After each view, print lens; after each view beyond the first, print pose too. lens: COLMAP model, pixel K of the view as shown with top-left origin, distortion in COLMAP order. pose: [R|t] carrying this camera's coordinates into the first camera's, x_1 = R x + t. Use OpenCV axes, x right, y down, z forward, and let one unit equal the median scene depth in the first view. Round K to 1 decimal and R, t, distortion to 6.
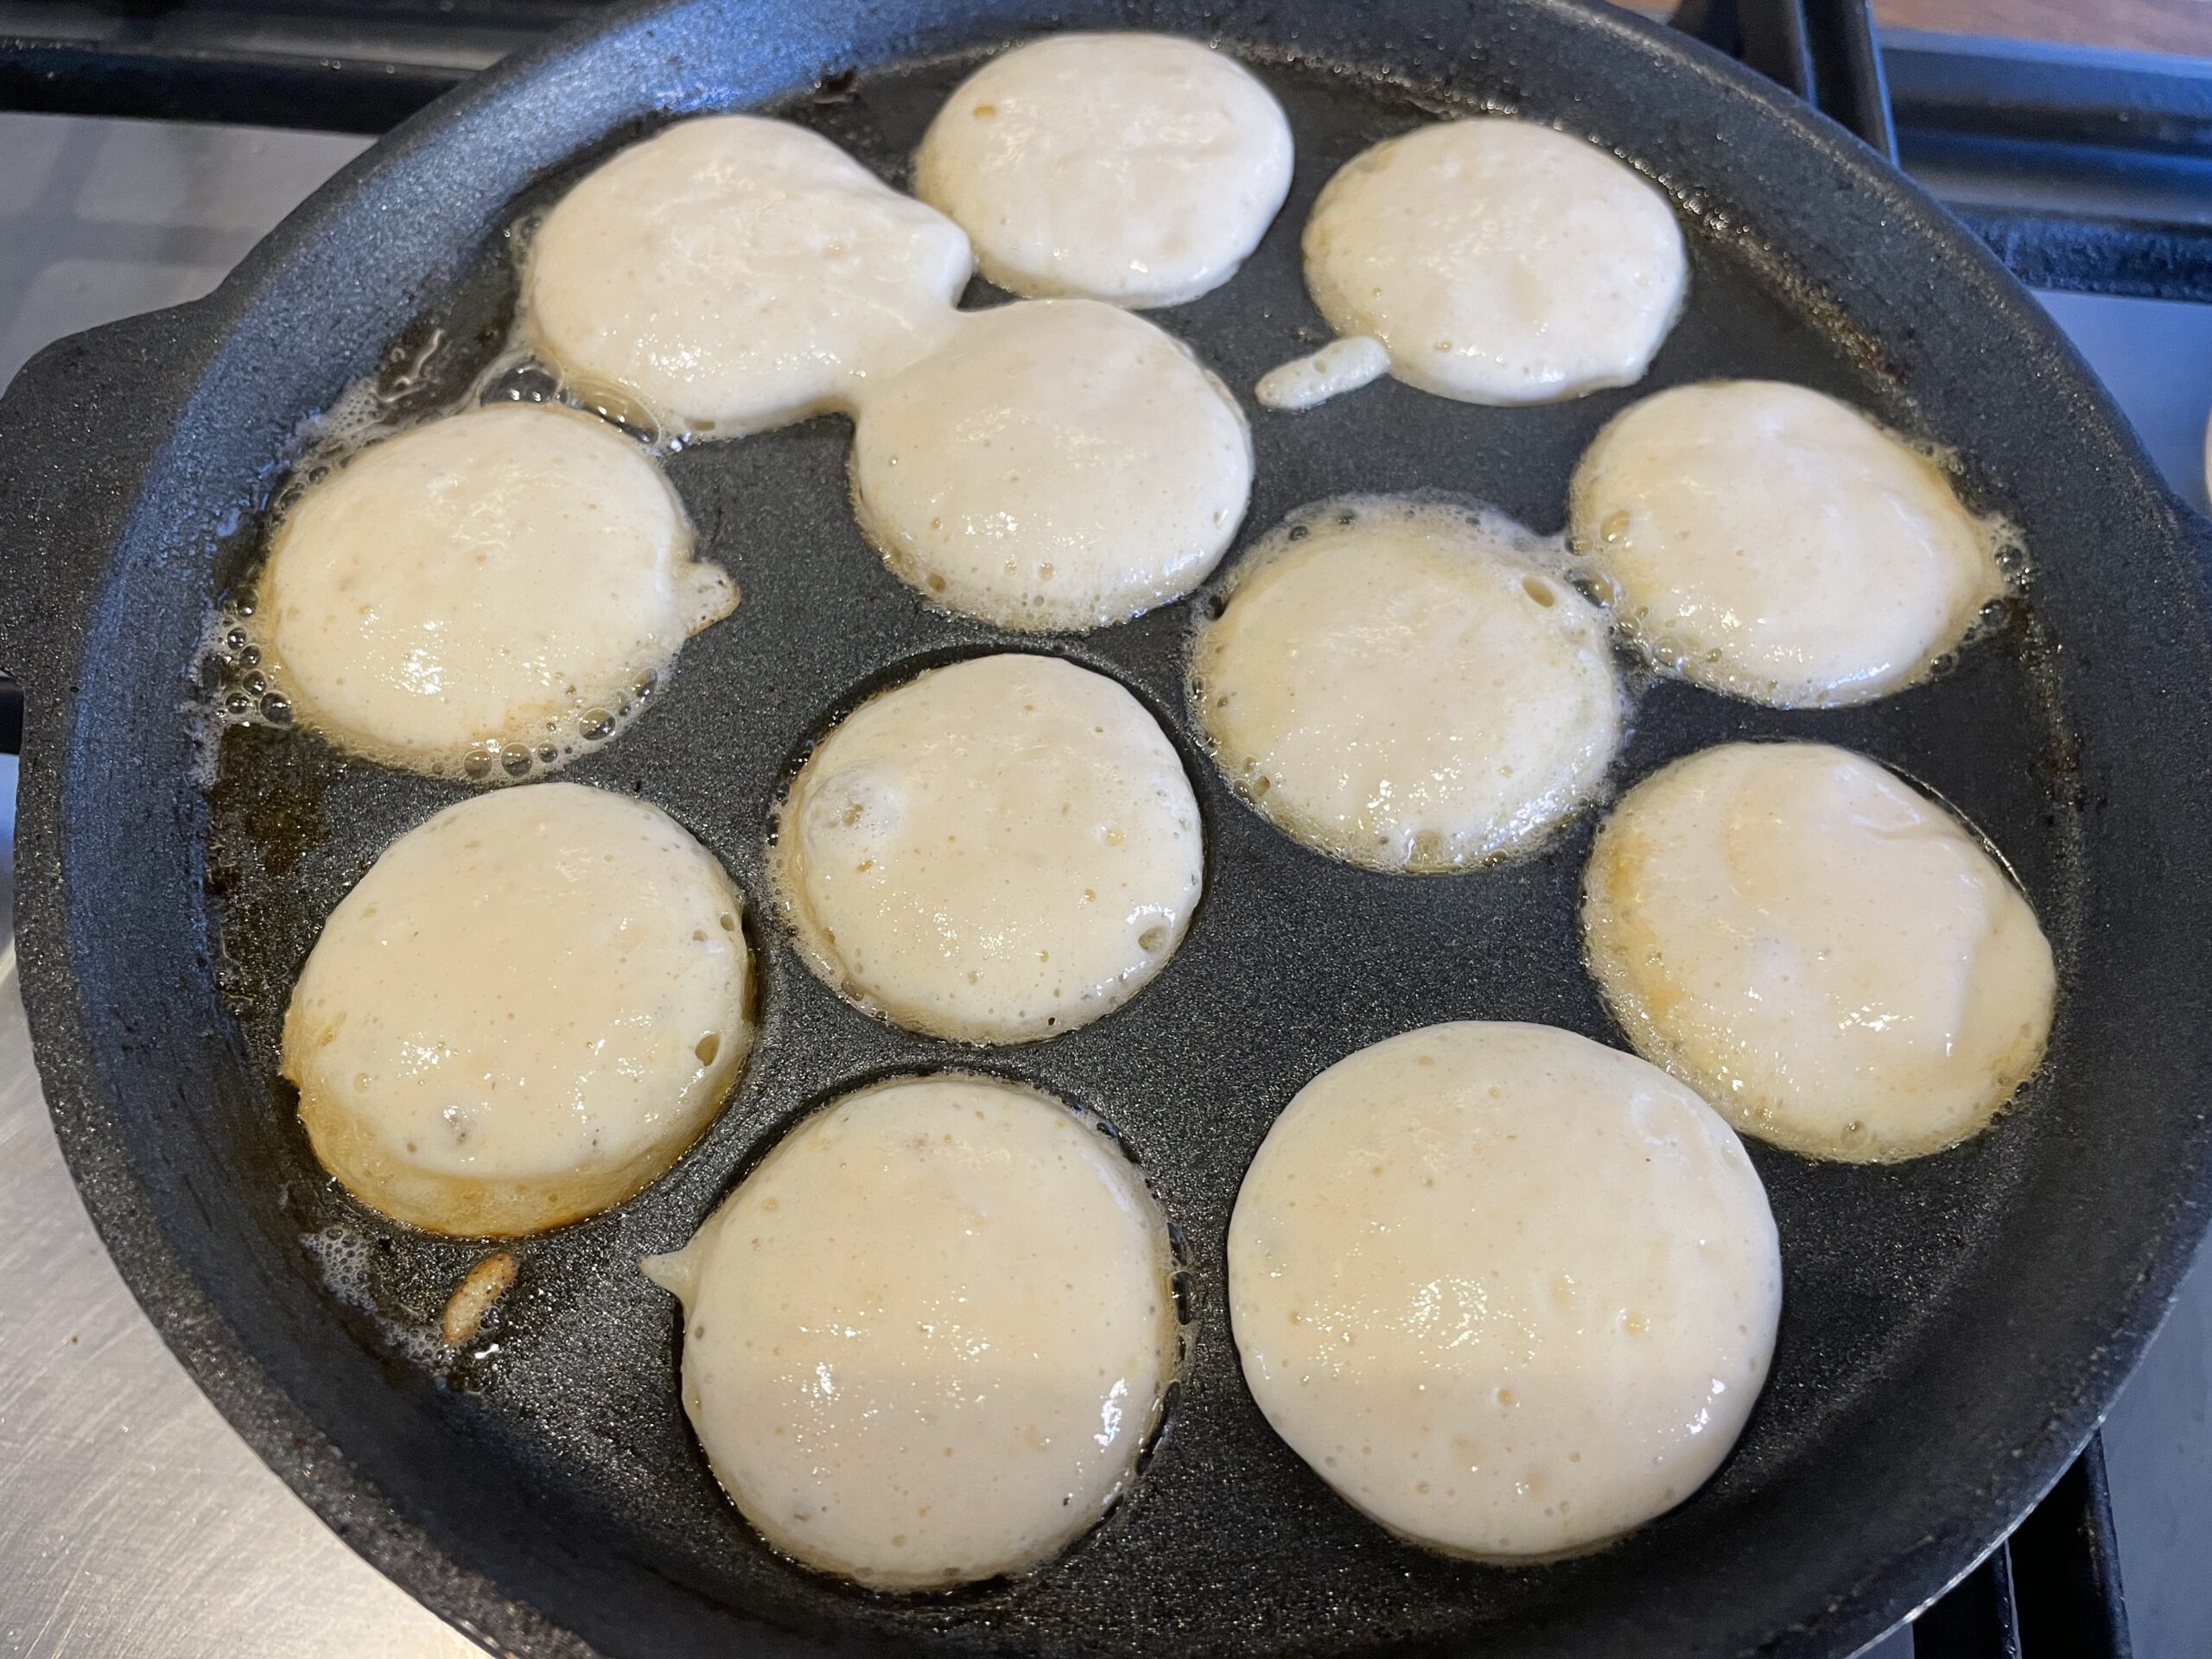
lens RADIAL K [[1726.2, 0, 1108.4], [0, 1726.2, 816.7], [0, 0, 1]] dist [0.039046, -0.094238]
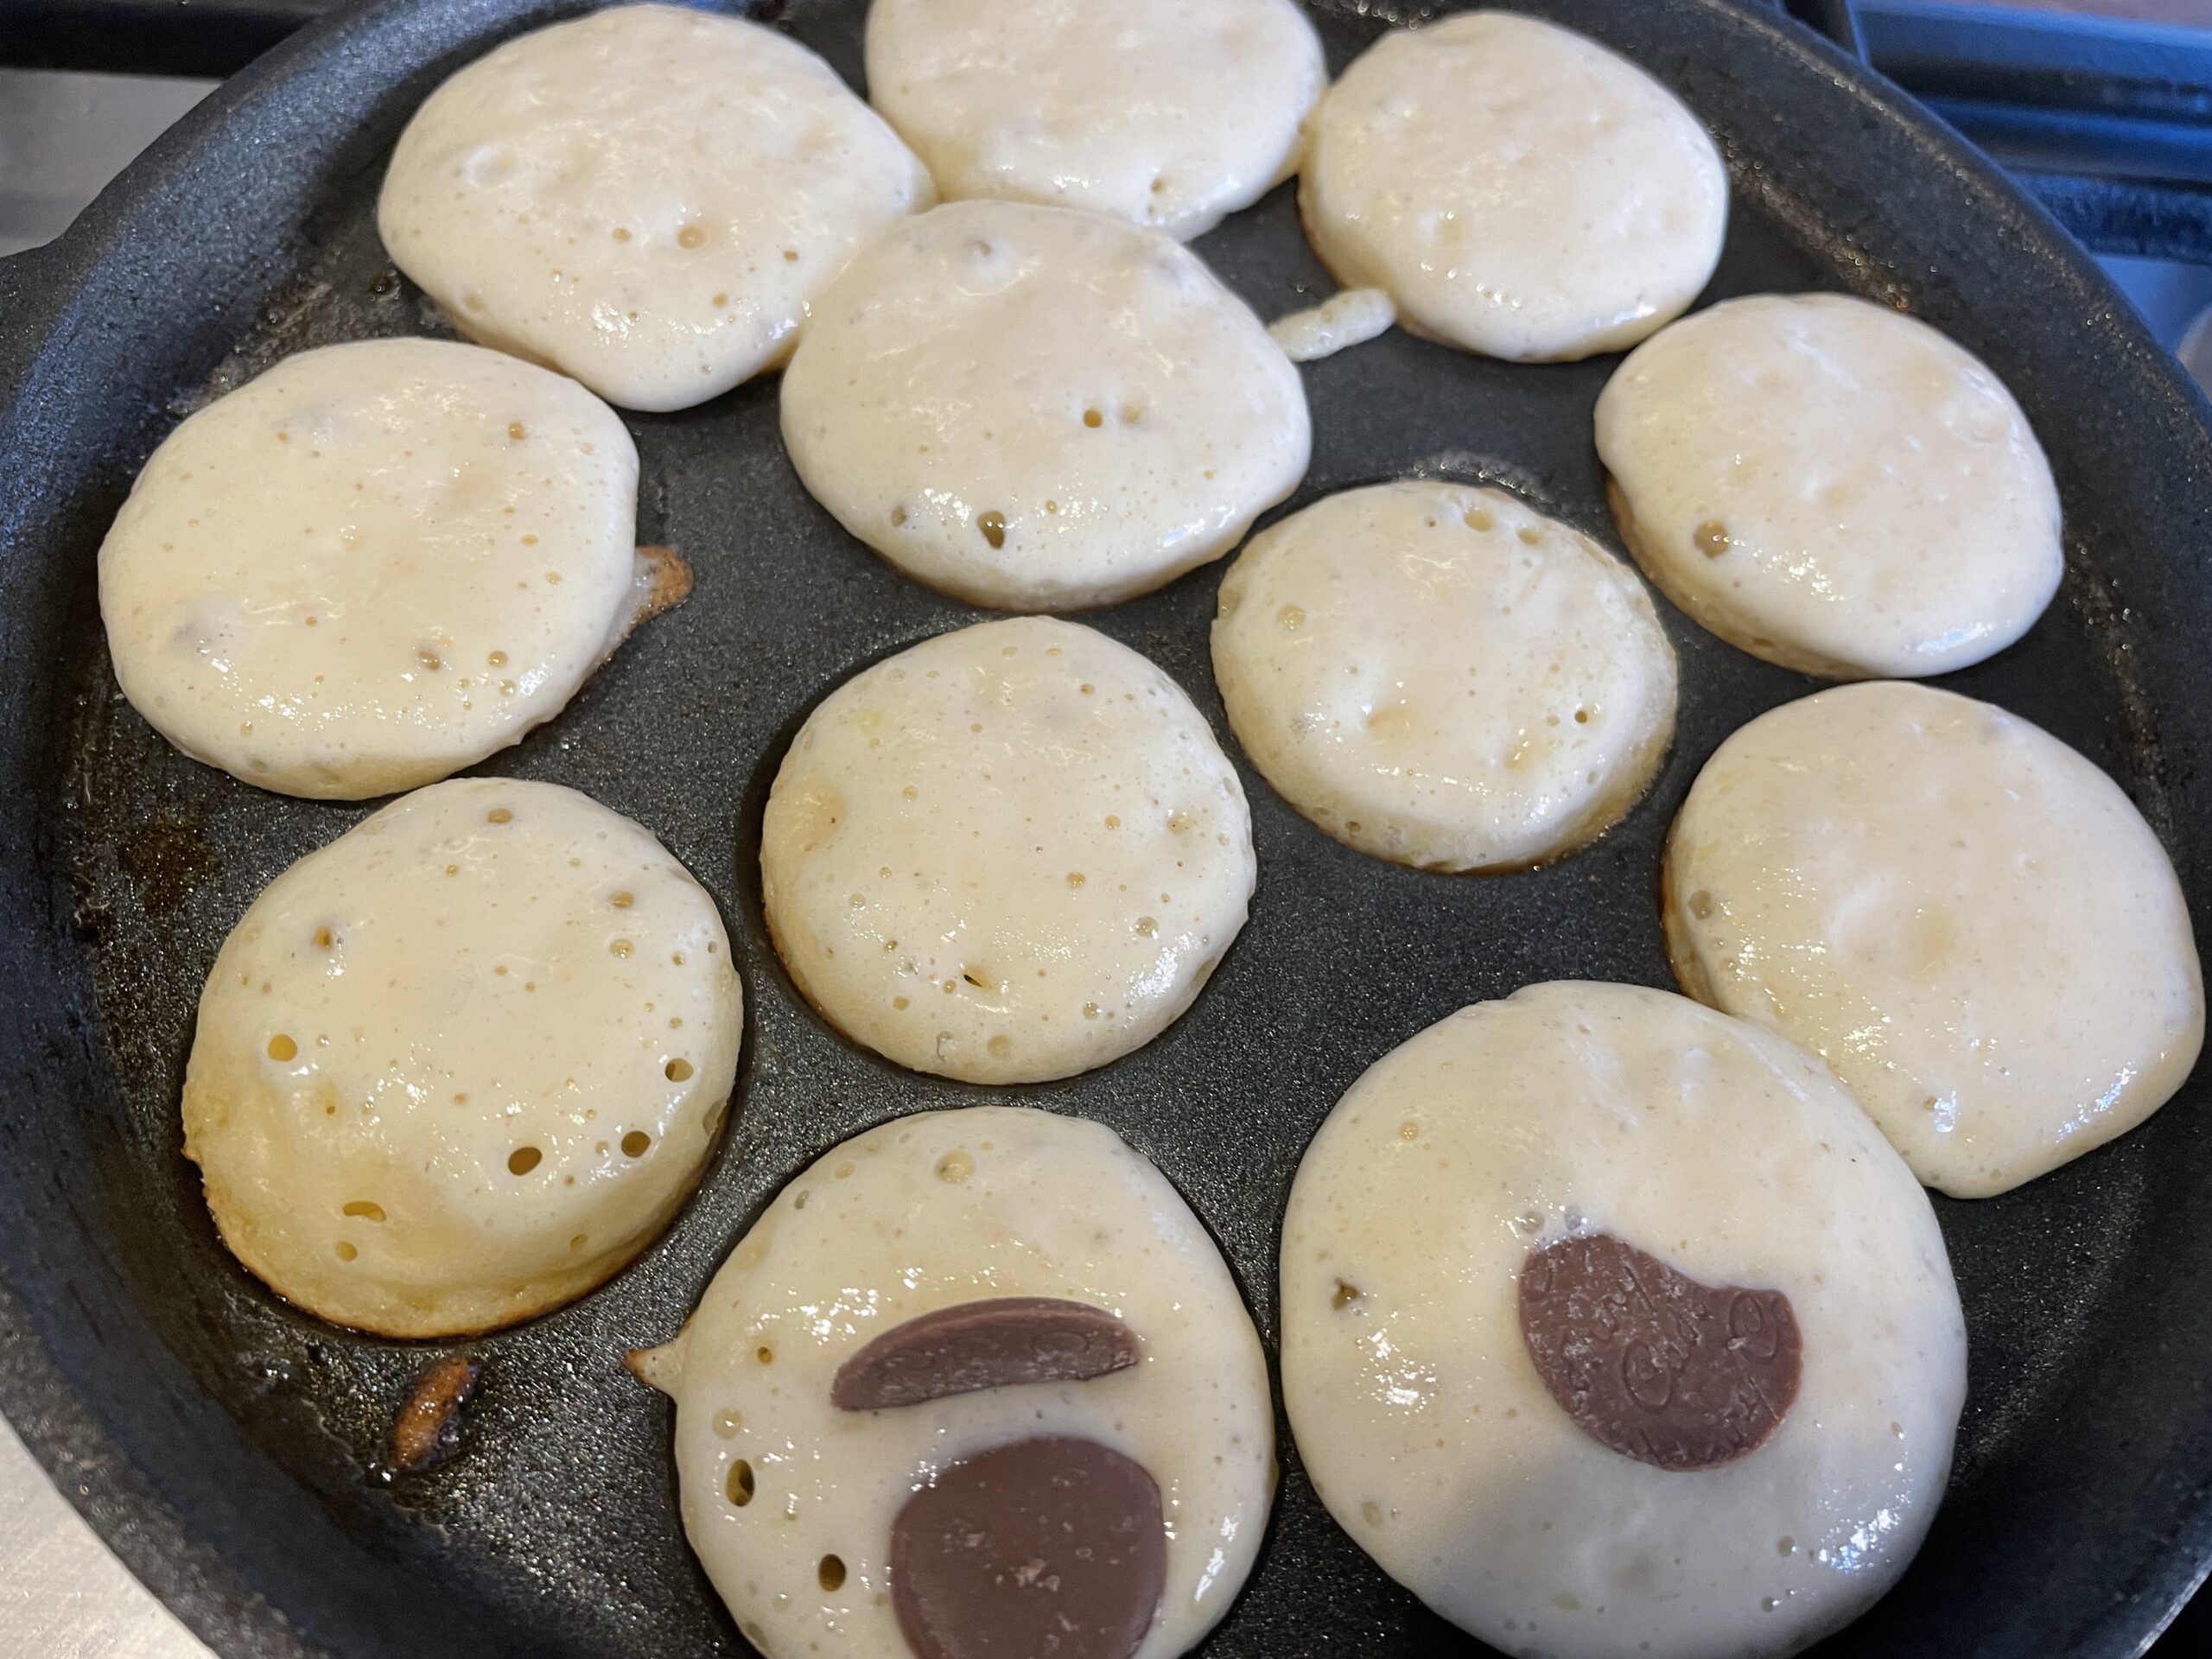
lens RADIAL K [[1730.9, 0, 1106.0], [0, 1730.9, 829.5], [0, 0, 1]] dist [0.040244, -0.102759]
pose [[0.996464, -0.027784, 0.079289, -0.079372], [0.027420, 0.999608, 0.005668, -0.000733], [-0.079415, -0.003473, 0.996836, 0.110186]]
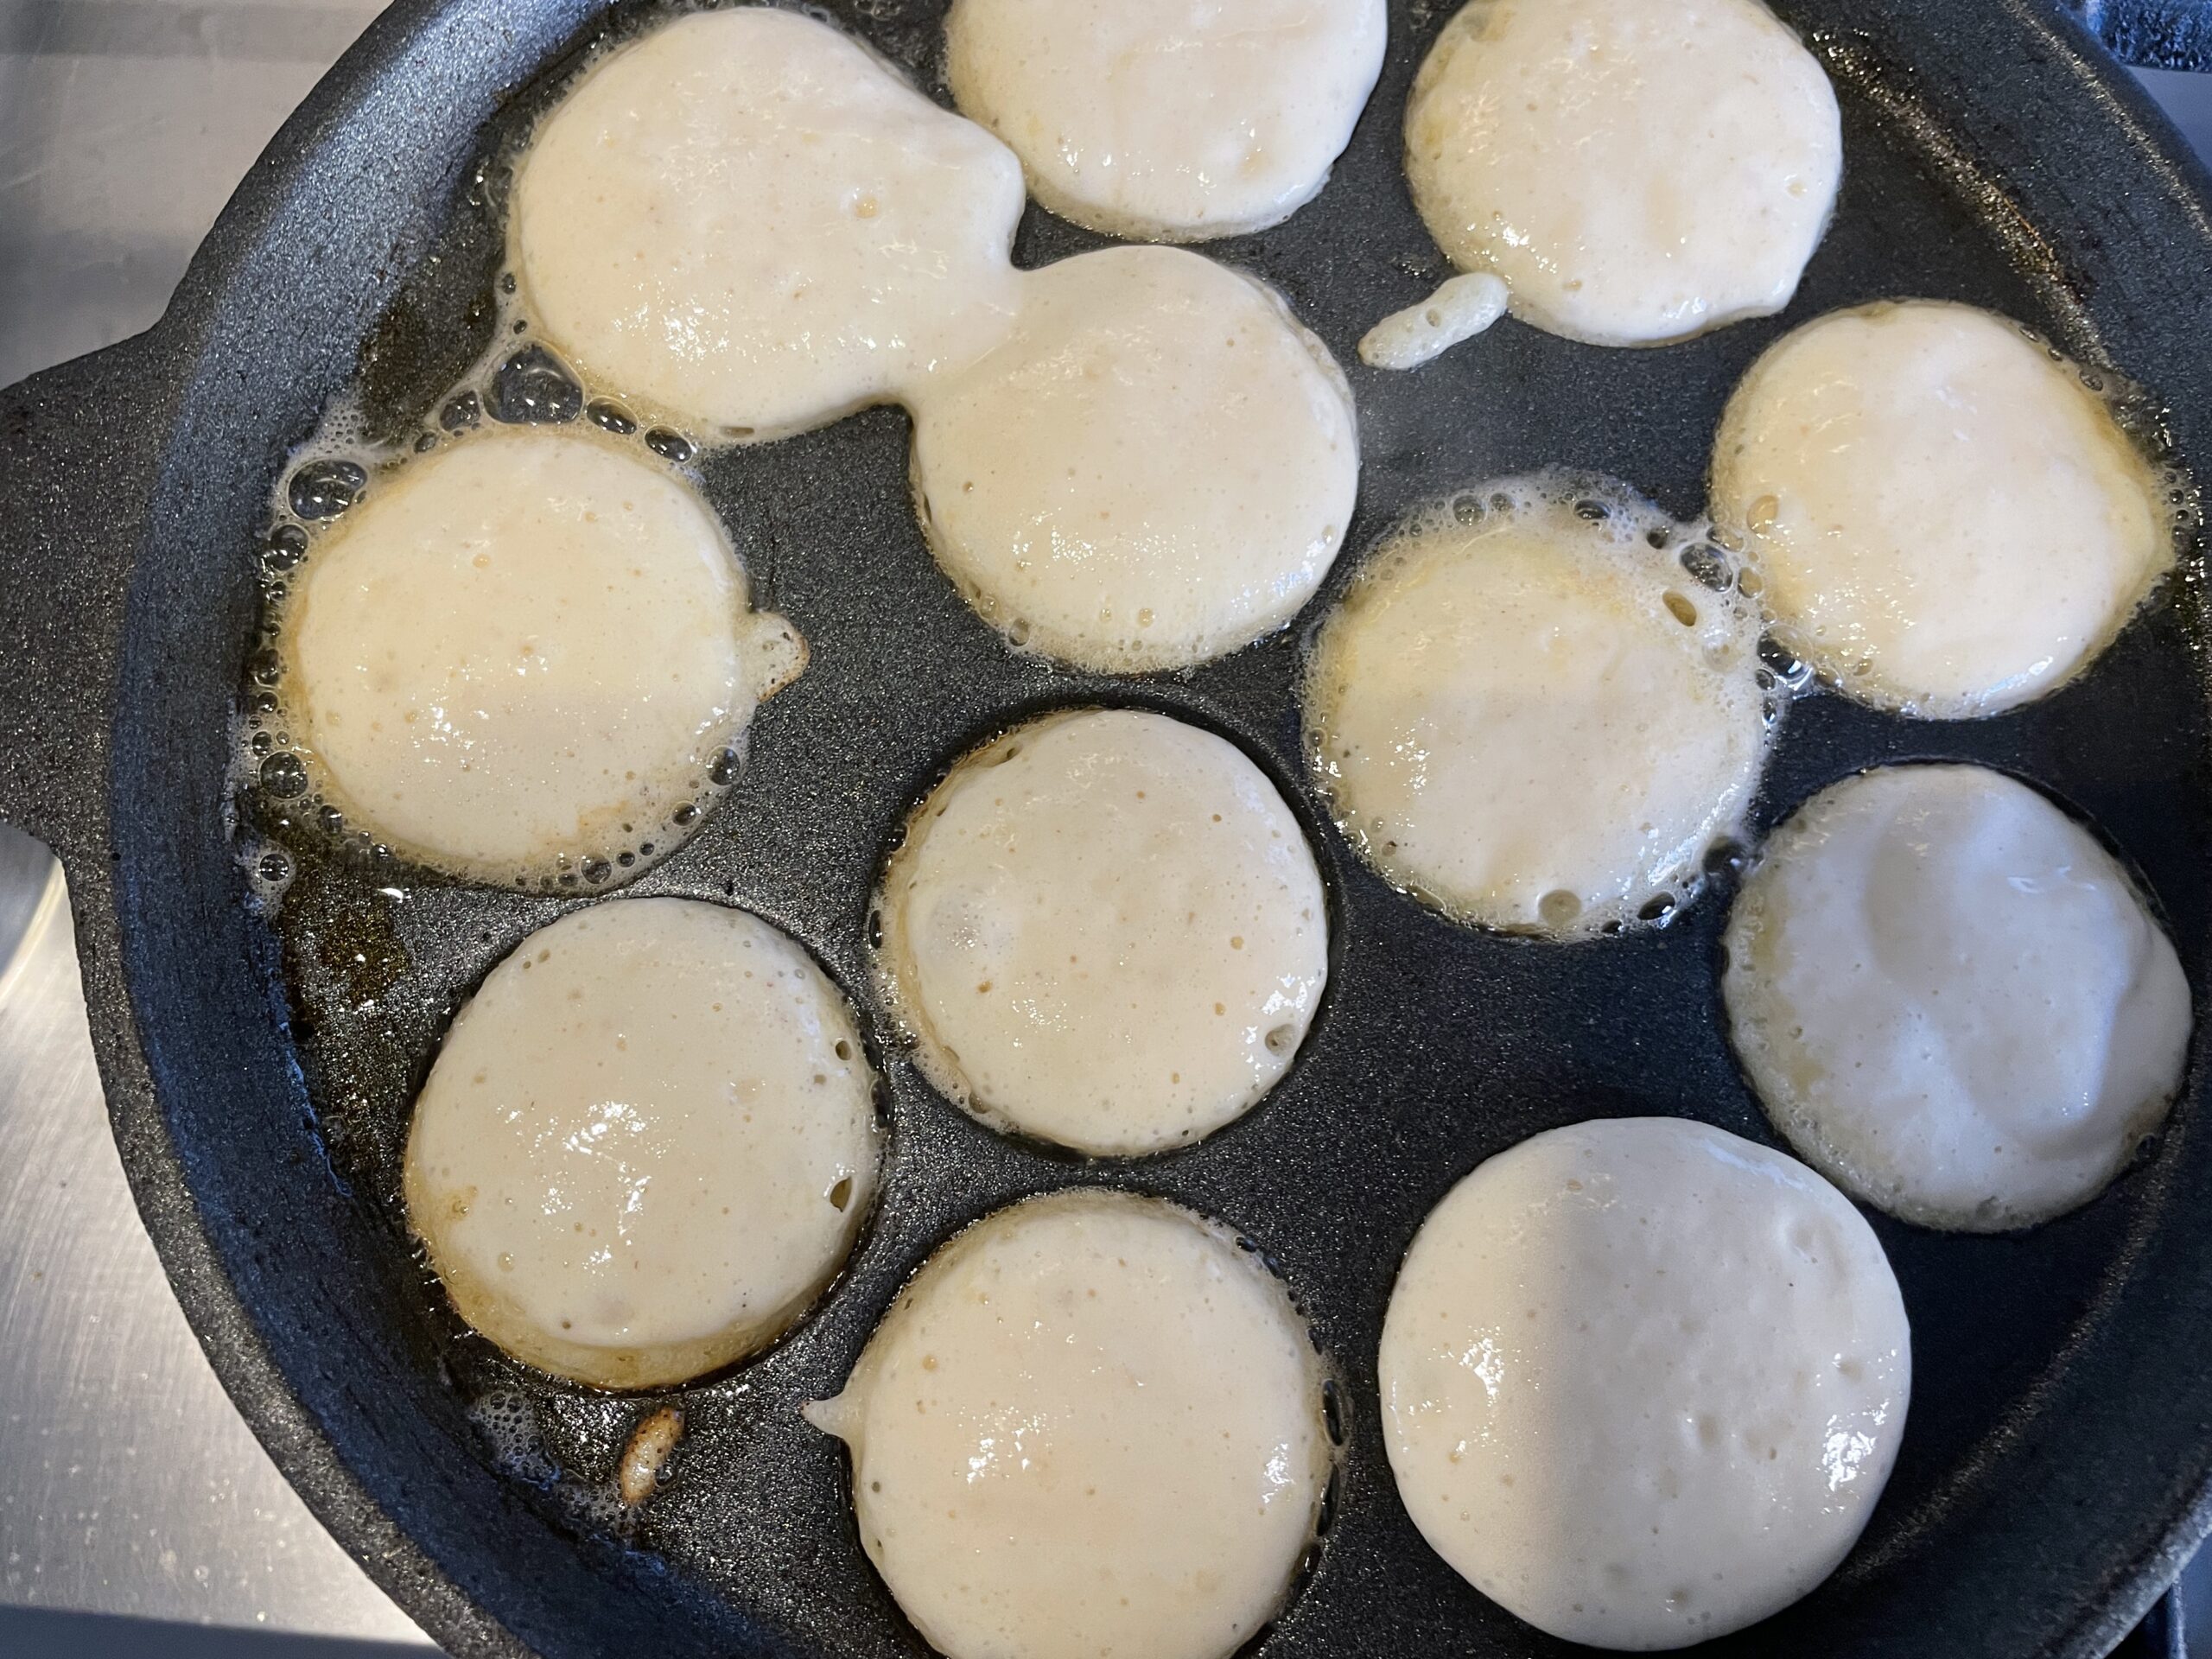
lens RADIAL K [[1730.6, 0, 1096.7], [0, 1730.6, 801.1], [0, 0, 1]] dist [0.039804, -0.097168]
pose [[0.998749, -0.048628, 0.011685, -0.076501], [0.043308, 0.957774, 0.284241, -0.308205], [-0.025013, -0.283379, 0.958682, 0.097205]]
